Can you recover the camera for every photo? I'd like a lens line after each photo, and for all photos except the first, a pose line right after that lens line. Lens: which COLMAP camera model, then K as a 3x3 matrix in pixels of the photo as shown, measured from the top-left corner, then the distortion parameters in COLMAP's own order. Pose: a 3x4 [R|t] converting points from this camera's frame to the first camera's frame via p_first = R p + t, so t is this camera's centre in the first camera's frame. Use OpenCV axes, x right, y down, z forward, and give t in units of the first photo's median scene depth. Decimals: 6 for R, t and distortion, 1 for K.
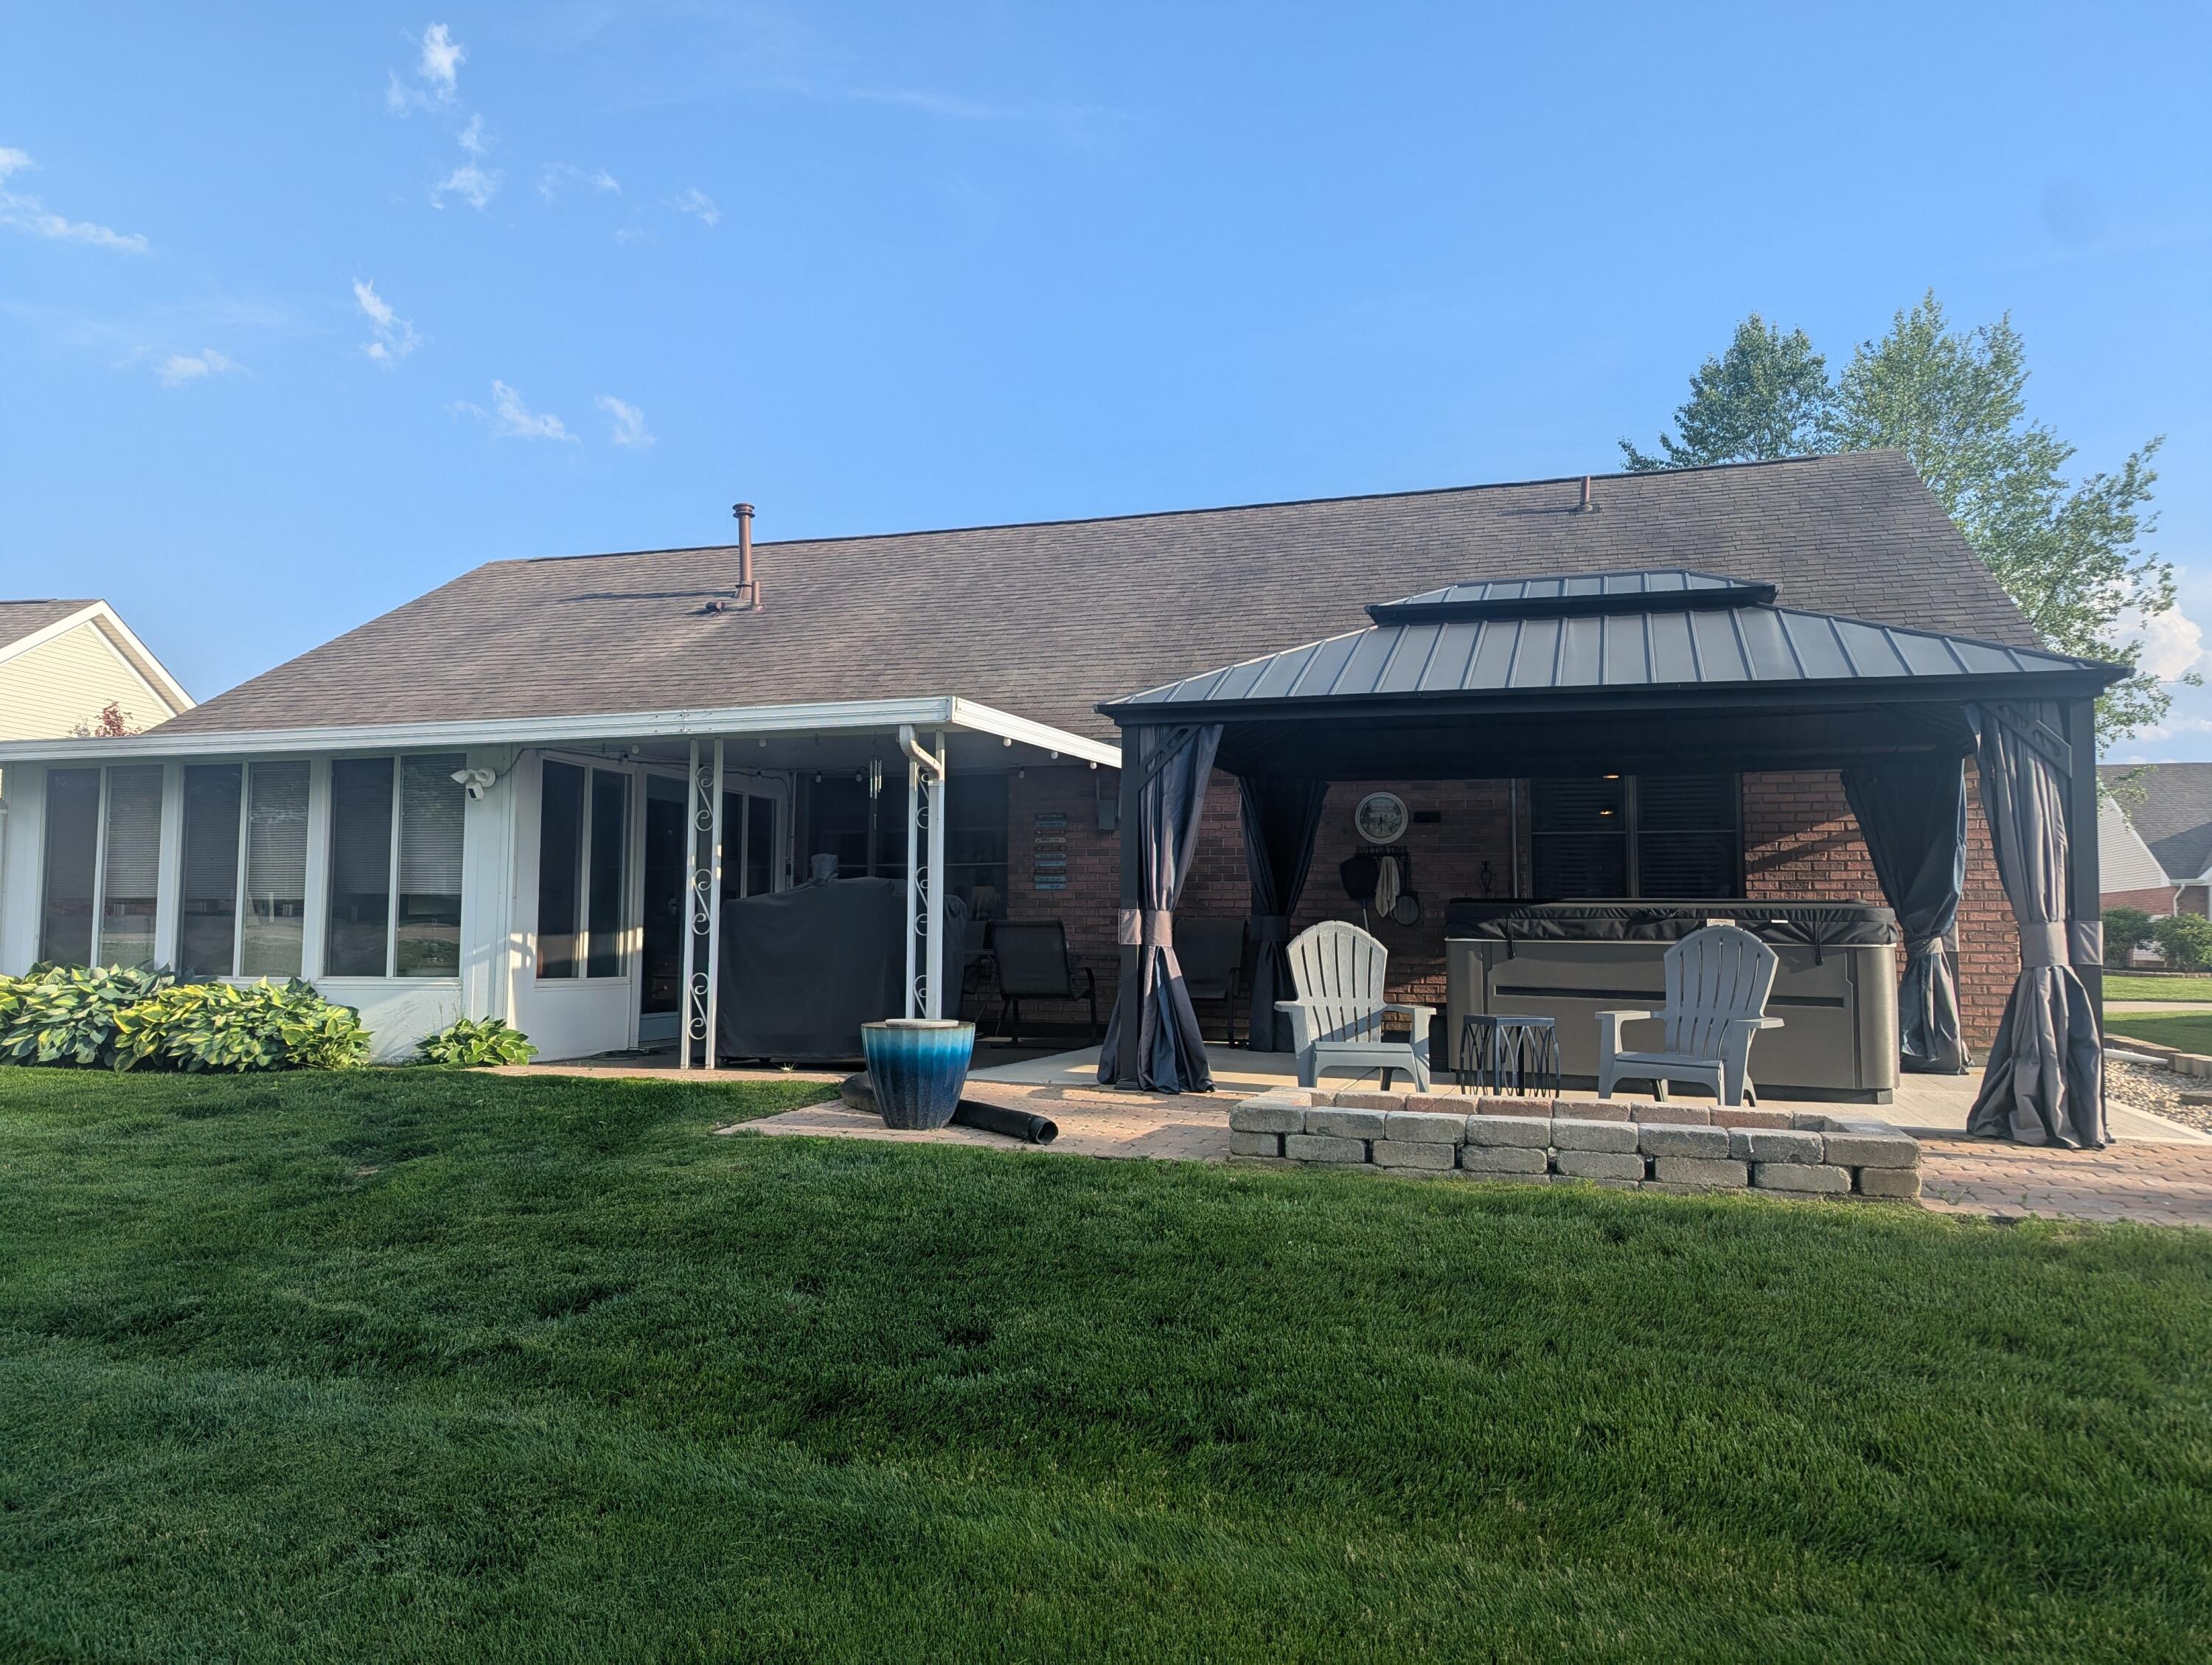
lens RADIAL K [[1539.6, 0, 1099.8], [0, 1539.6, 806.9], [0, 0, 1]] dist [0.092611, -0.089362]
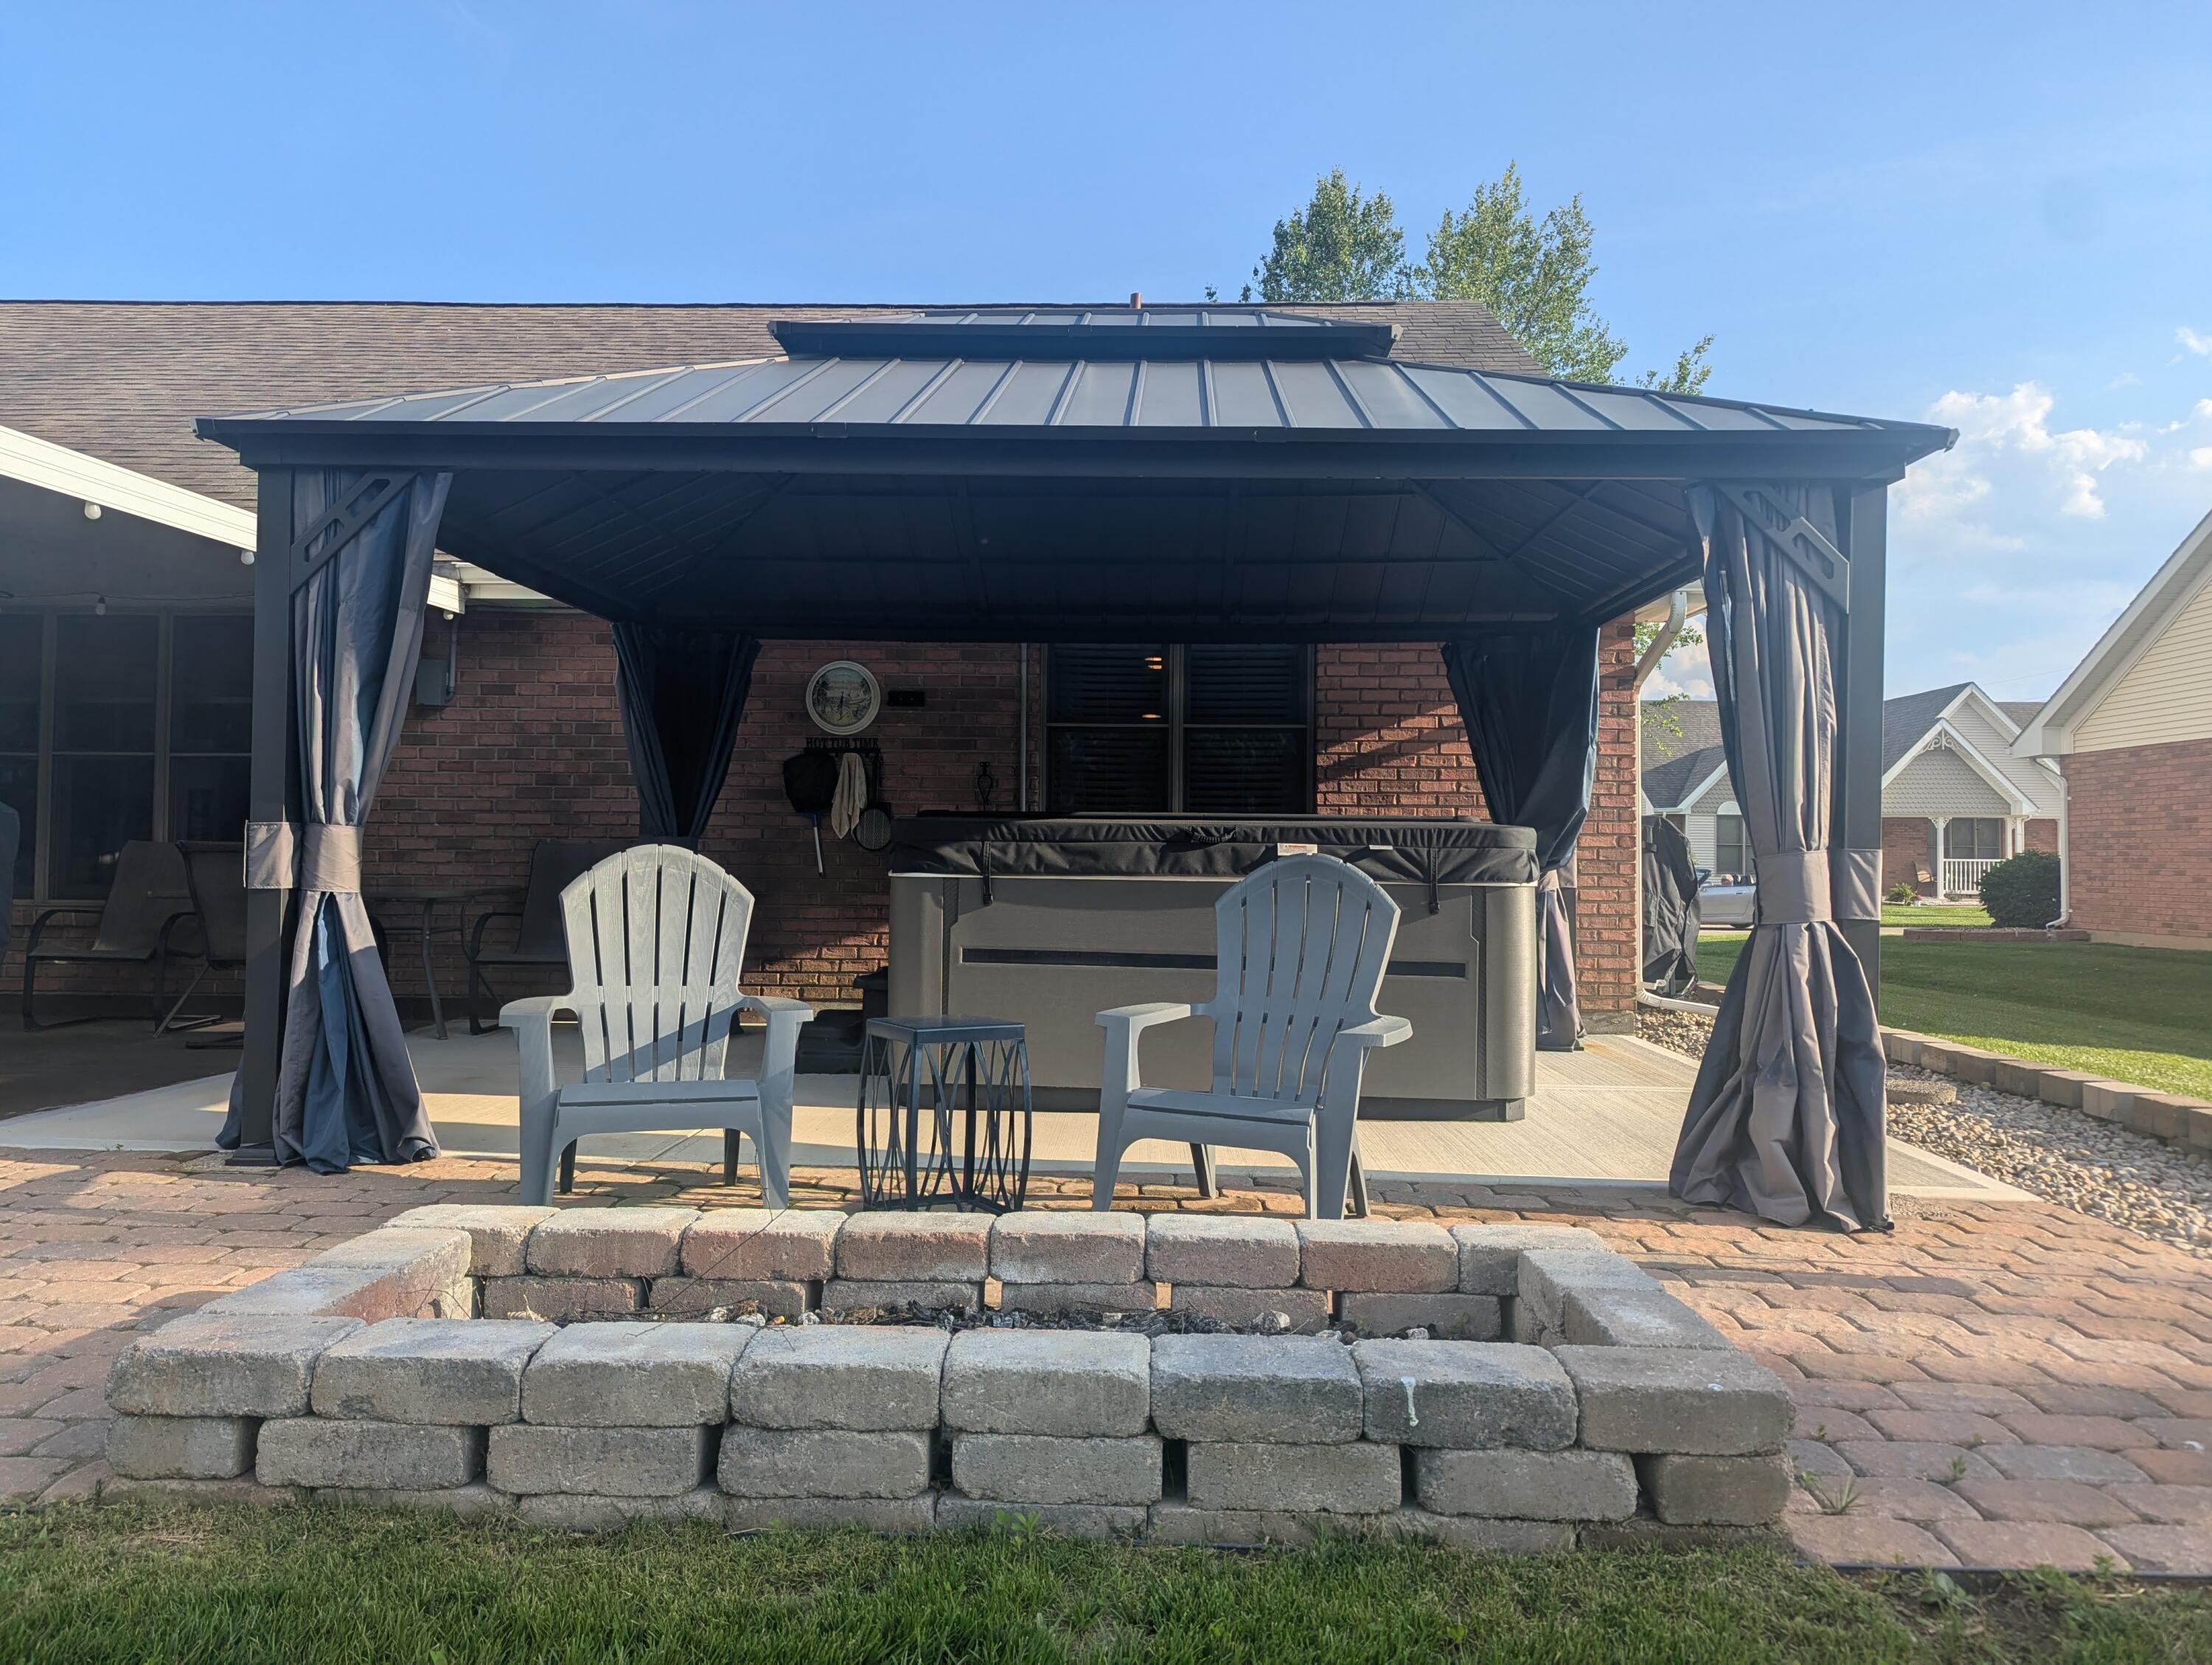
lens RADIAL K [[1539.6, 0, 1099.8], [0, 1539.6, 806.9], [0, 0, 1]] dist [0.092611, -0.089362]
pose [[0.961953, 0.012785, 0.272914, 0.144869], [-0.026273, 0.998604, 0.045828, 0.029819], [-0.271948, -0.051254, 0.960946, 0.409251]]
